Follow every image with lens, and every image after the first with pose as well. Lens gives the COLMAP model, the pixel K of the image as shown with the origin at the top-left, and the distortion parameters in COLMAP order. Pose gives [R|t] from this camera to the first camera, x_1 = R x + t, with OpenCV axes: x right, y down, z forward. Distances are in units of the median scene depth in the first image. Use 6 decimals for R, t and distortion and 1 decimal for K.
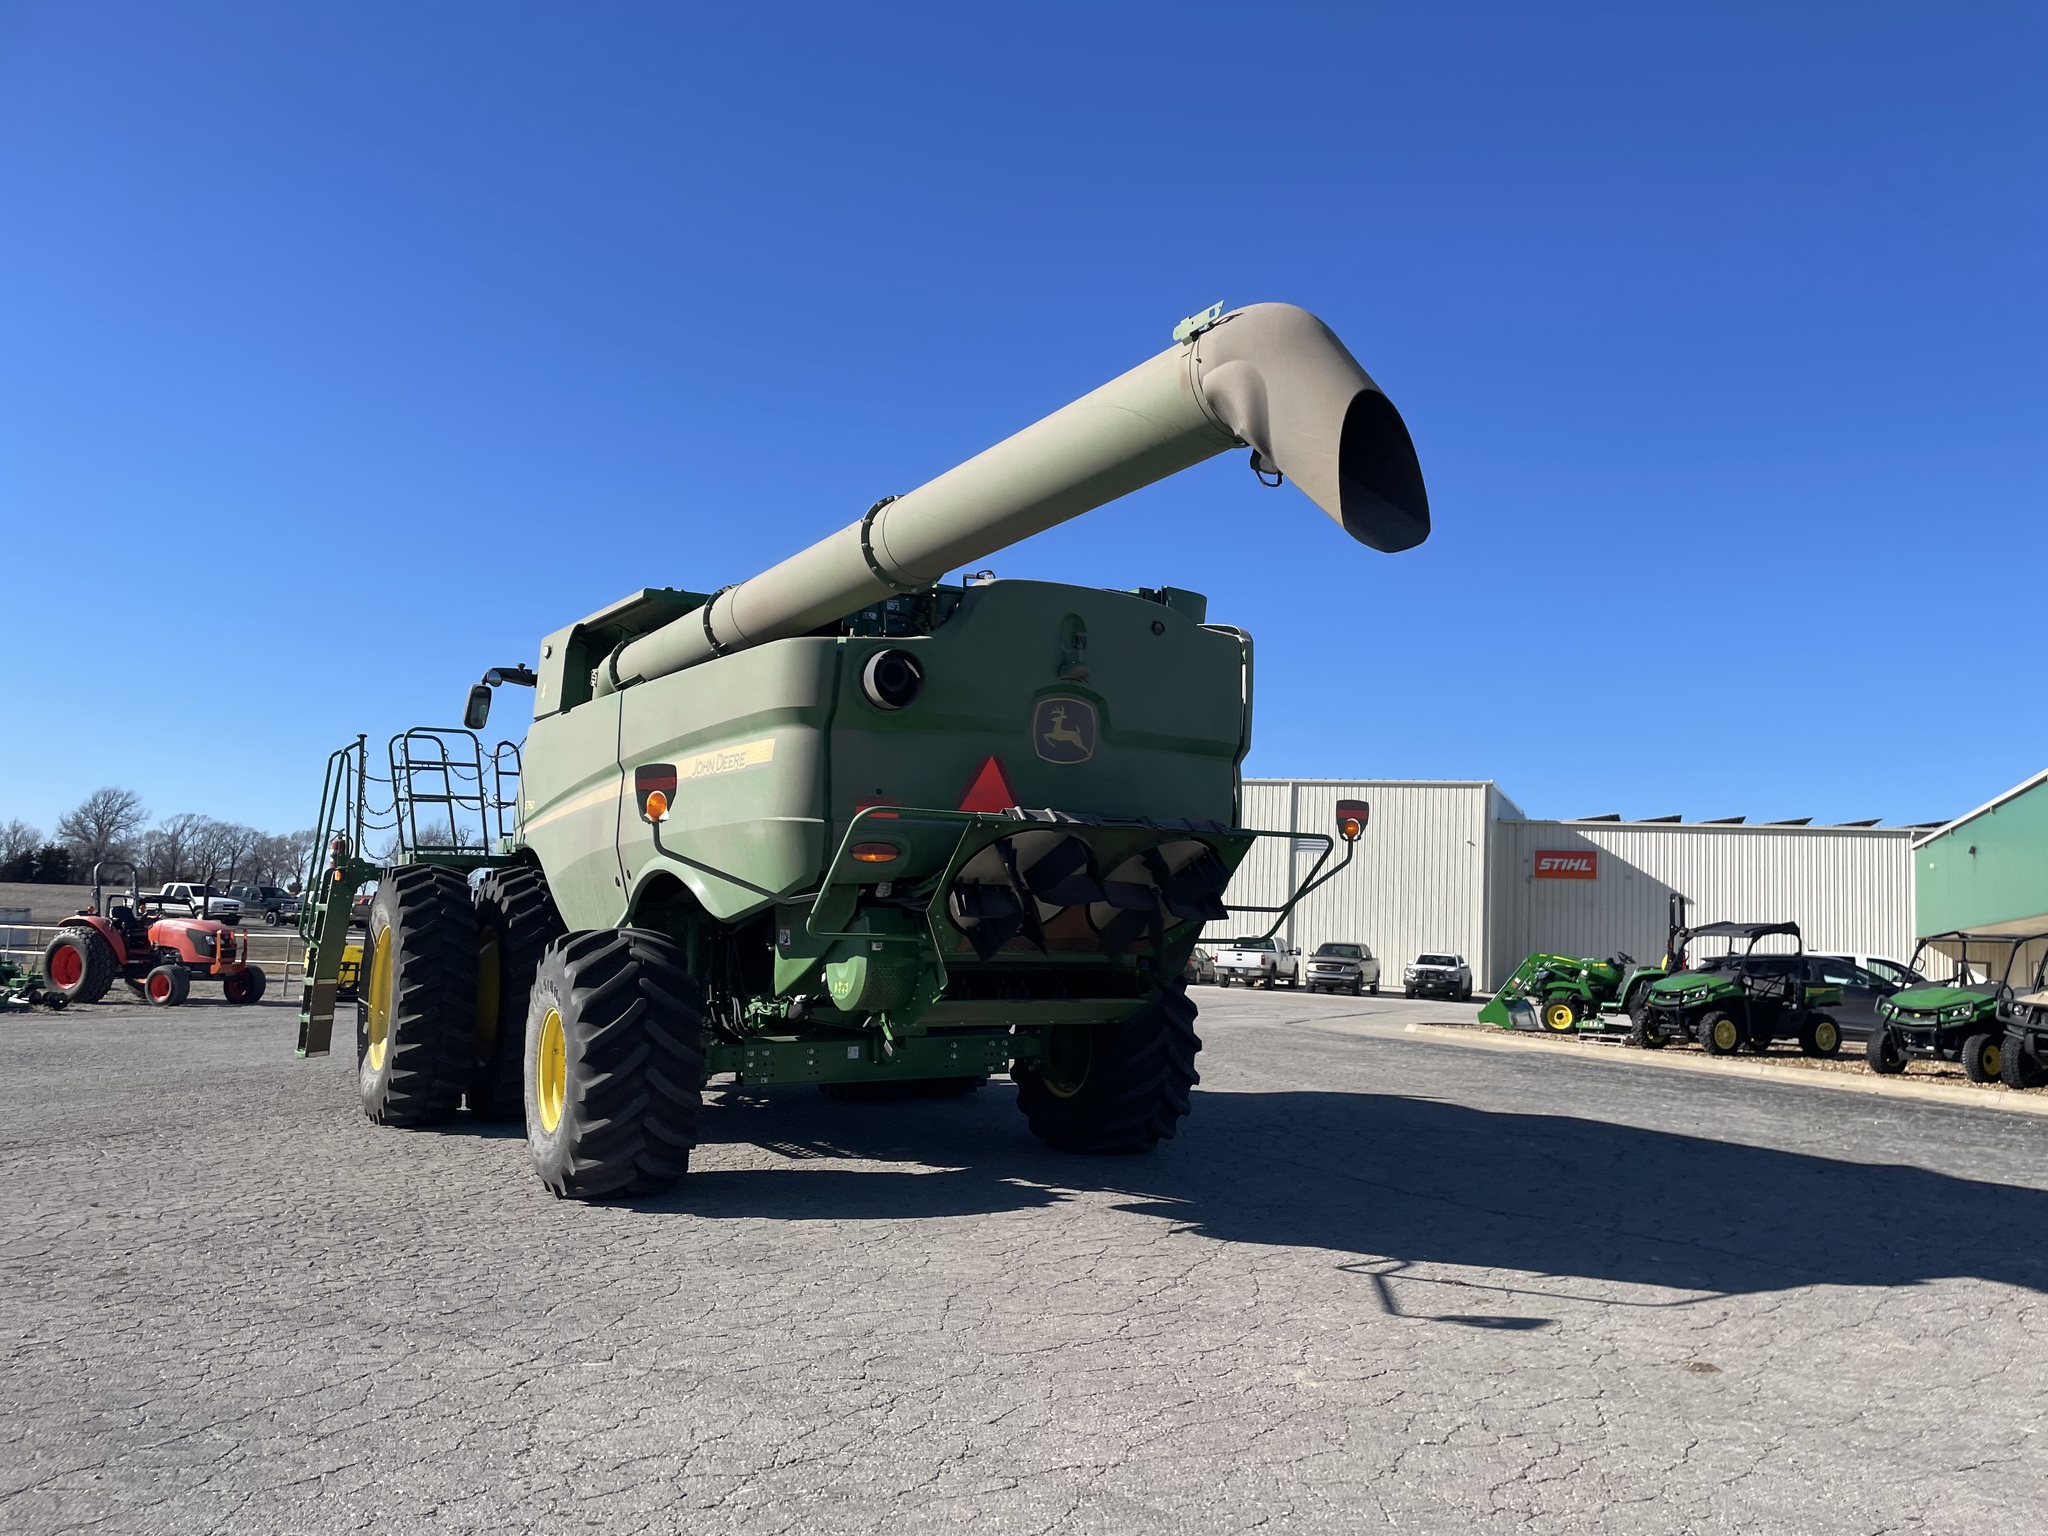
lens RADIAL K [[1549.7, 0, 1024.0], [0, 1549.7, 768.0], [0, 0, 1]] dist [0.101043, -0.144538]
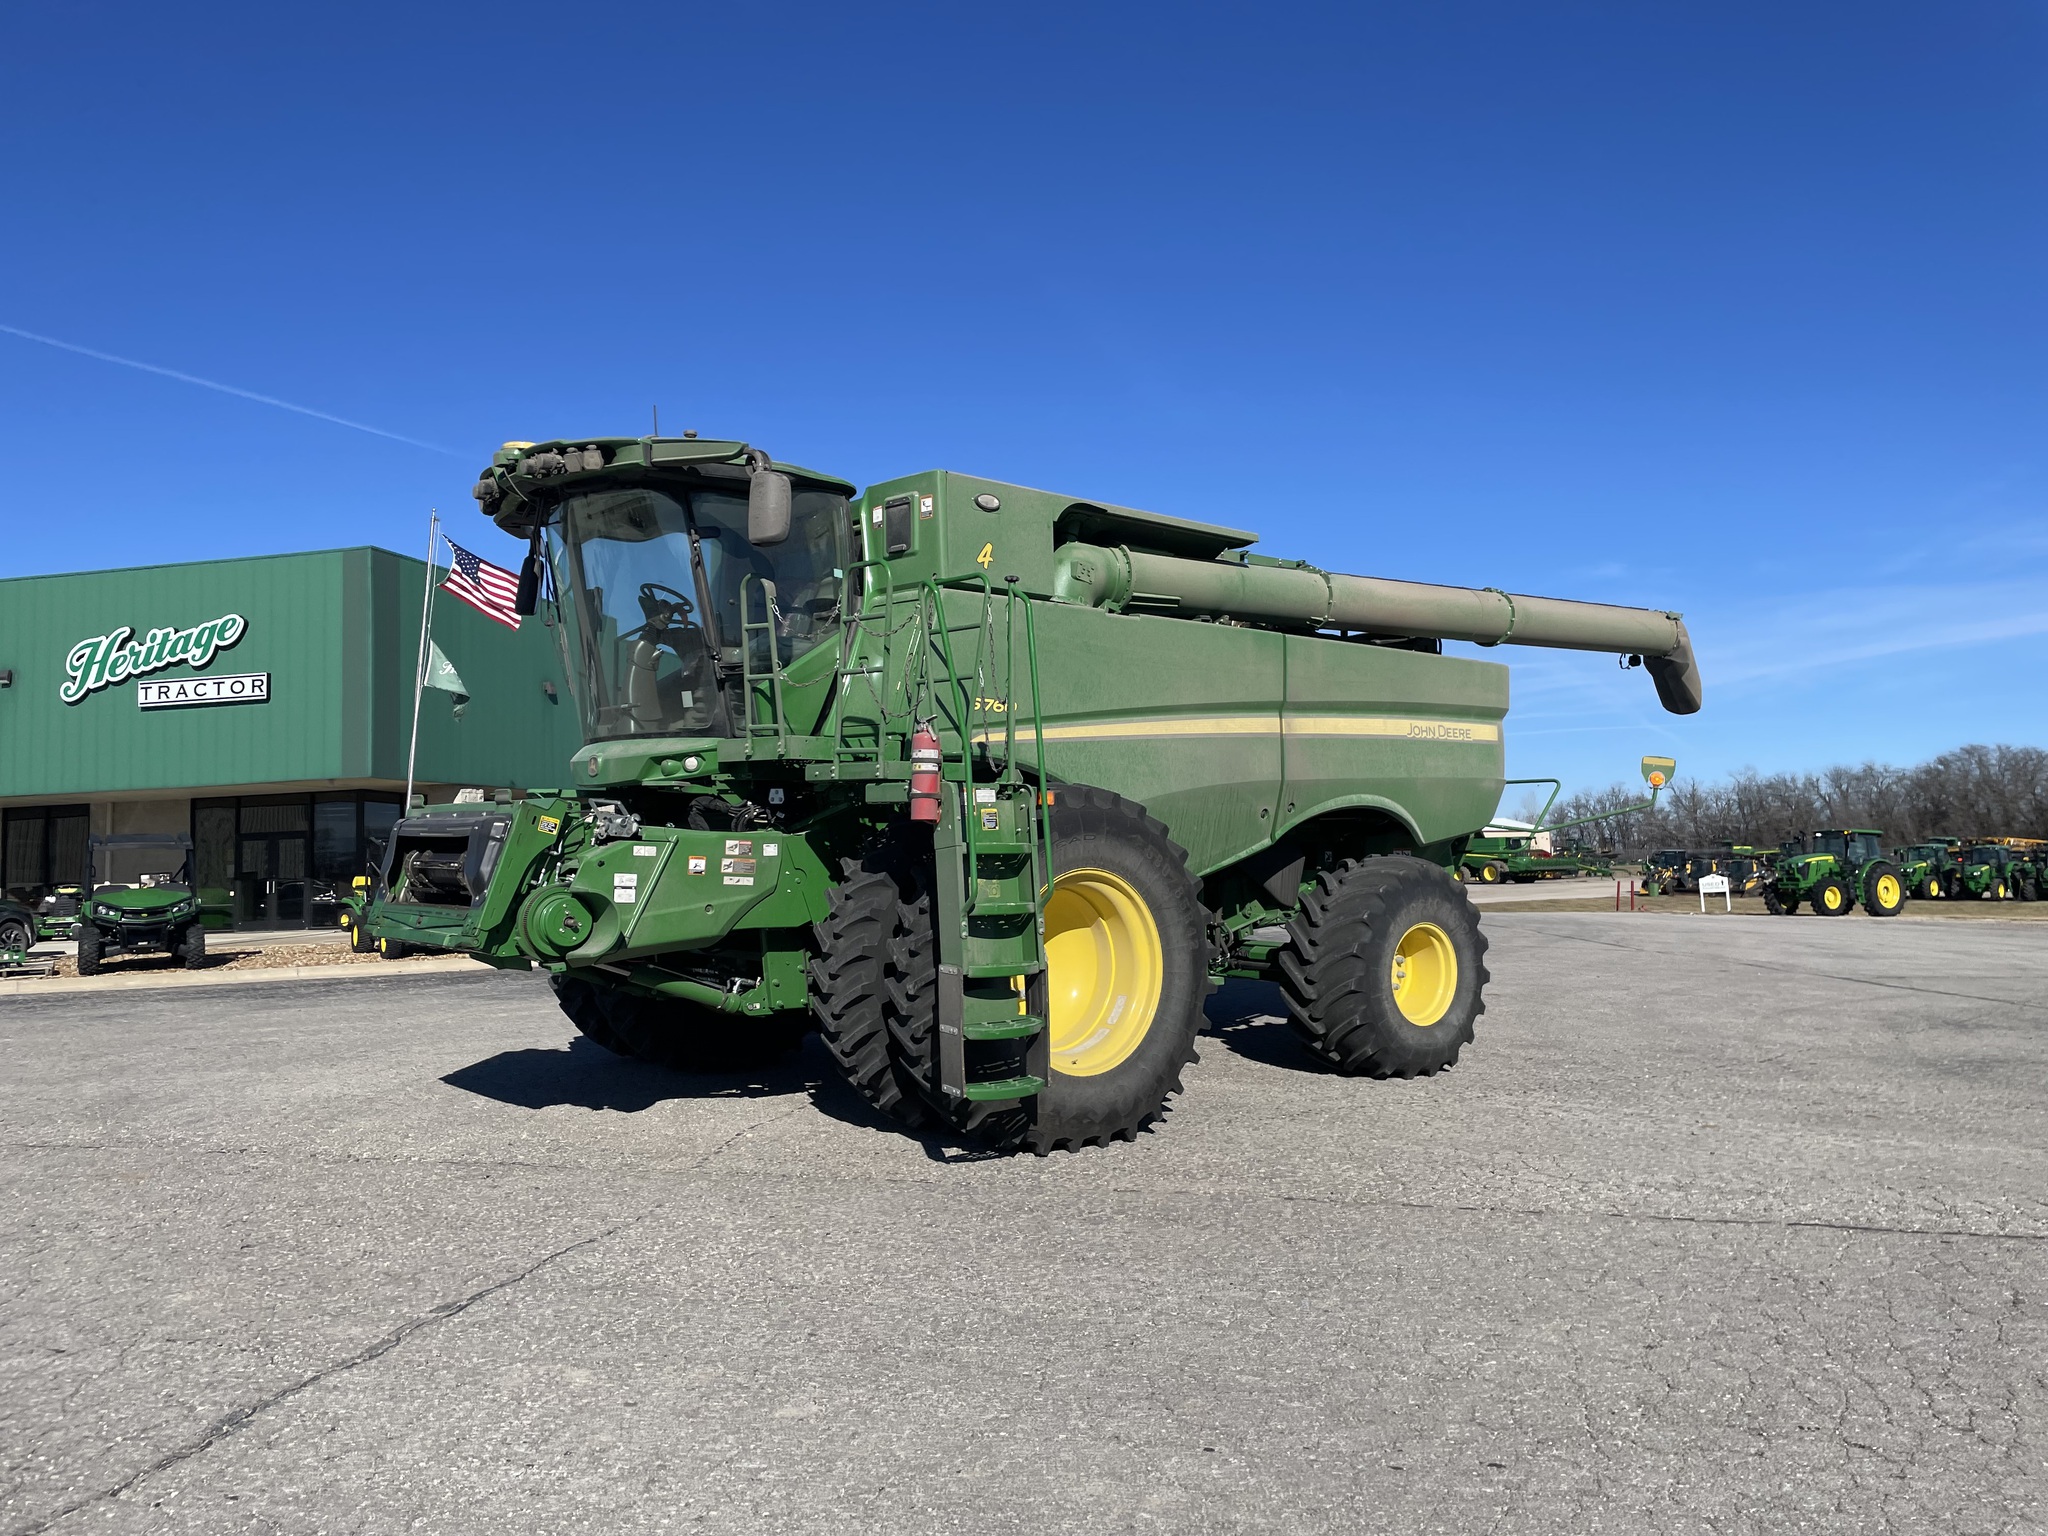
lens RADIAL K [[1559.7, 0, 1036.8], [0, 1559.7, 737.3], [0, 0, 1]] dist [0.102440, -0.127764]
pose [[-0.158530, 0.040784, 0.986511, -1.051721], [-0.091732, 0.994217, -0.055844, 0.078621], [-0.983084, -0.099347, -0.153872, 1.089182]]
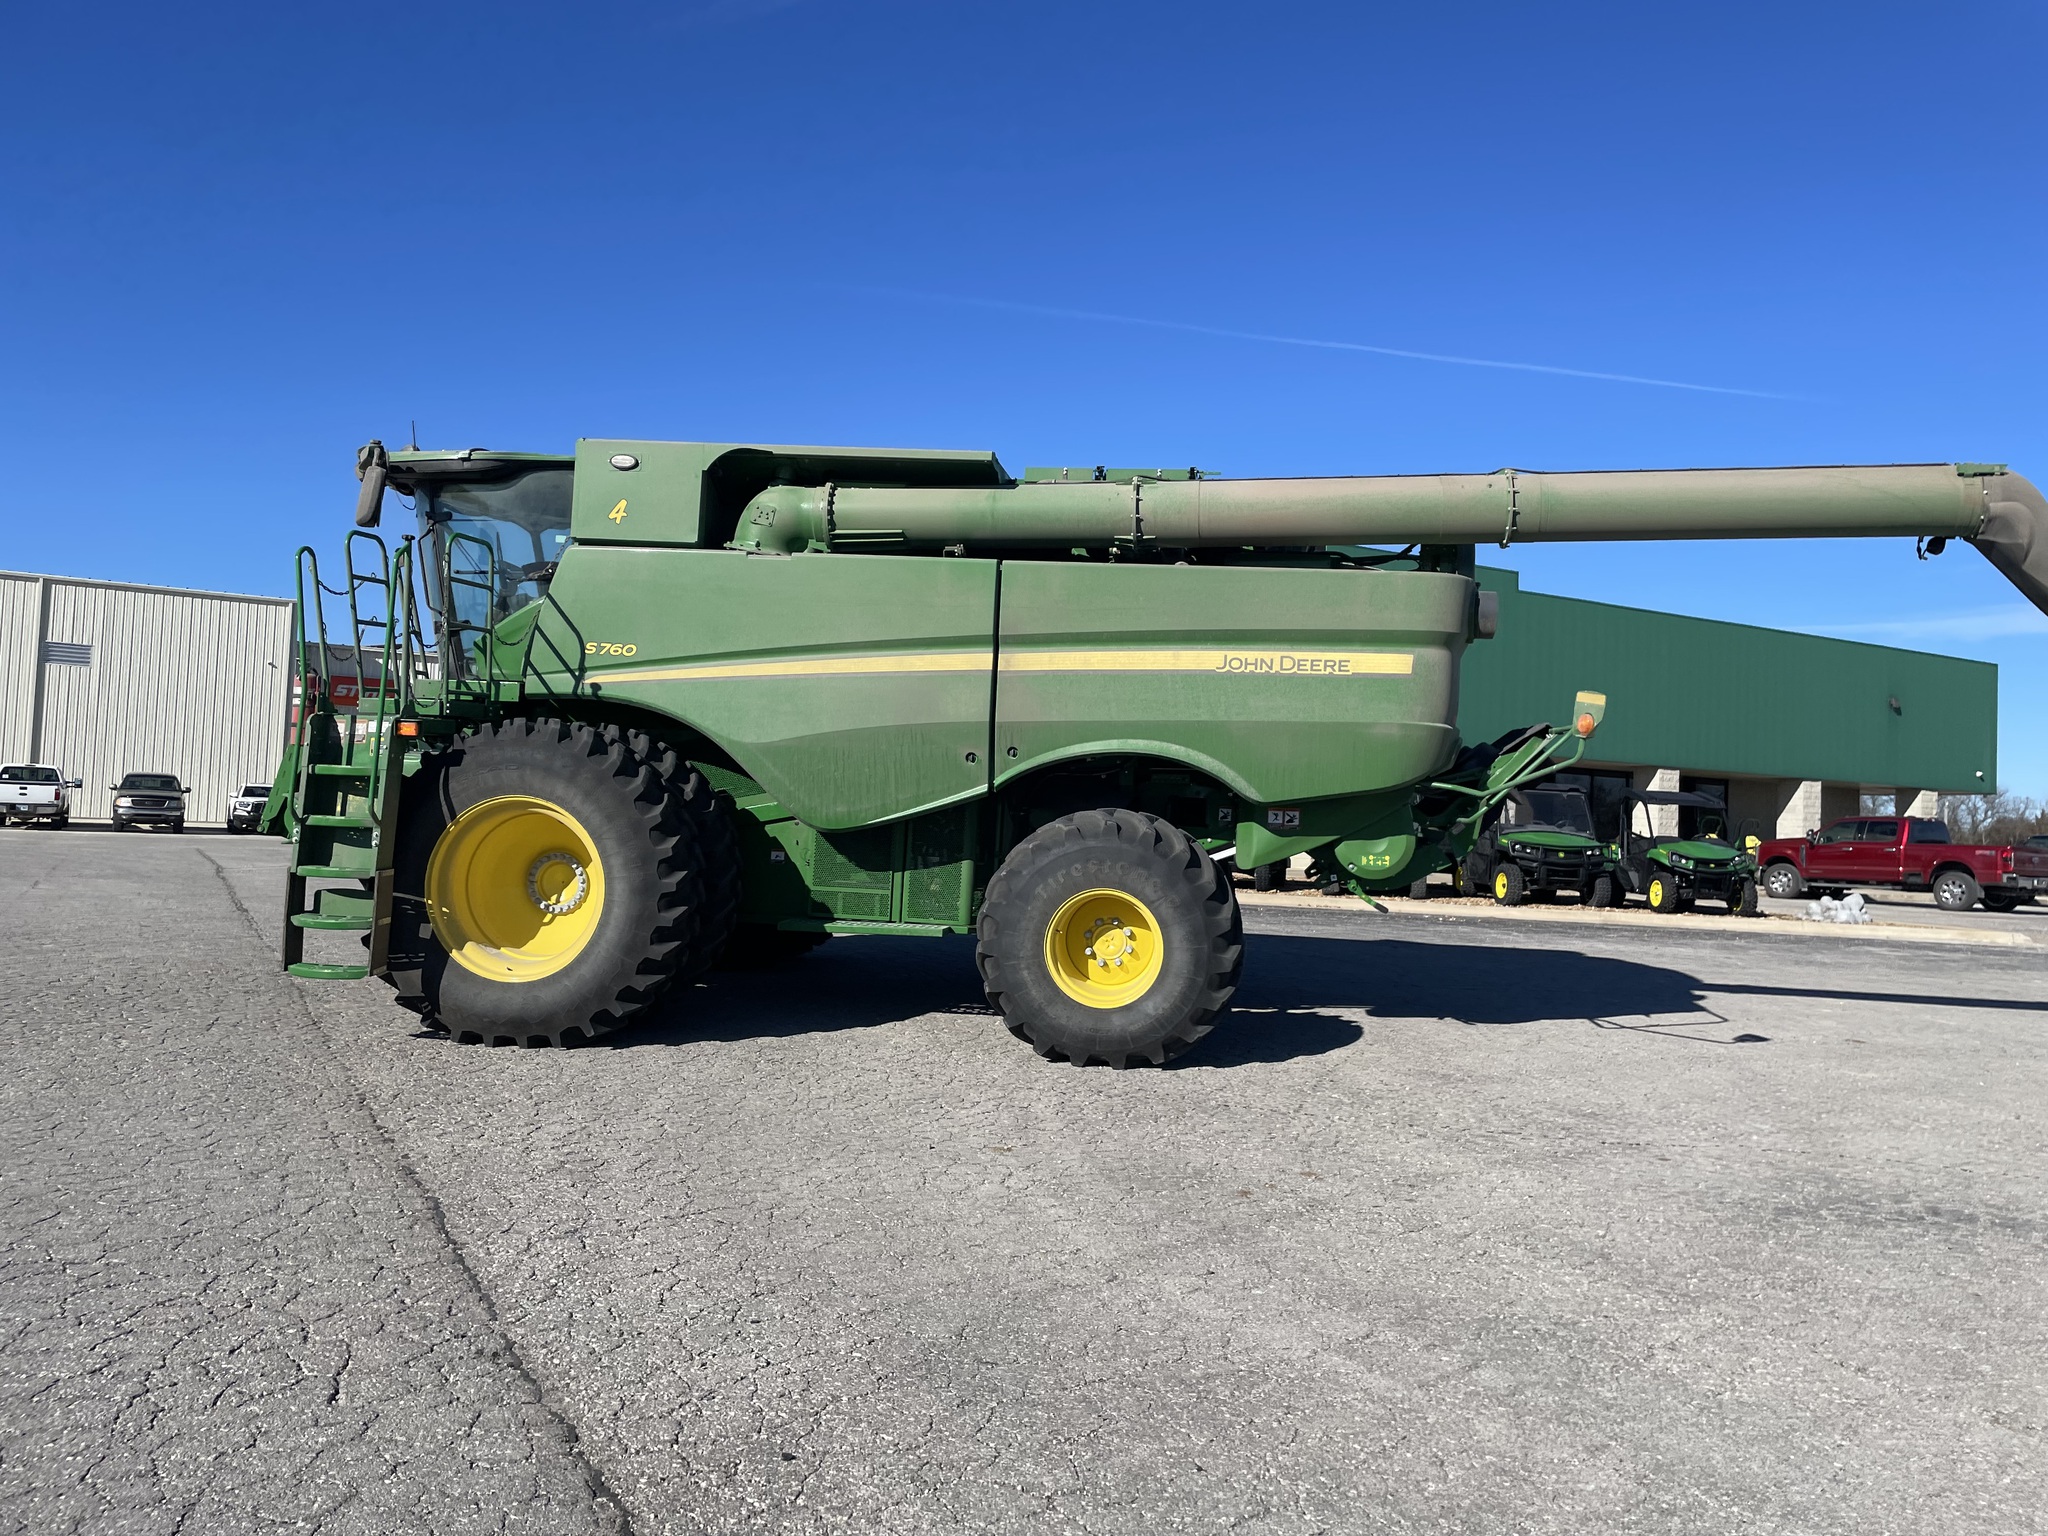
lens RADIAL K [[1569.0, 0, 1026.6], [0, 1569.0, 757.9], [0, 0, 1]] dist [0.096660, -0.131732]
pose [[0.612888, 0.009203, 0.790116, -0.831880], [-0.094976, 0.993541, 0.062100, 0.008351], [-0.784441, -0.113102, 0.609804, 0.315999]]
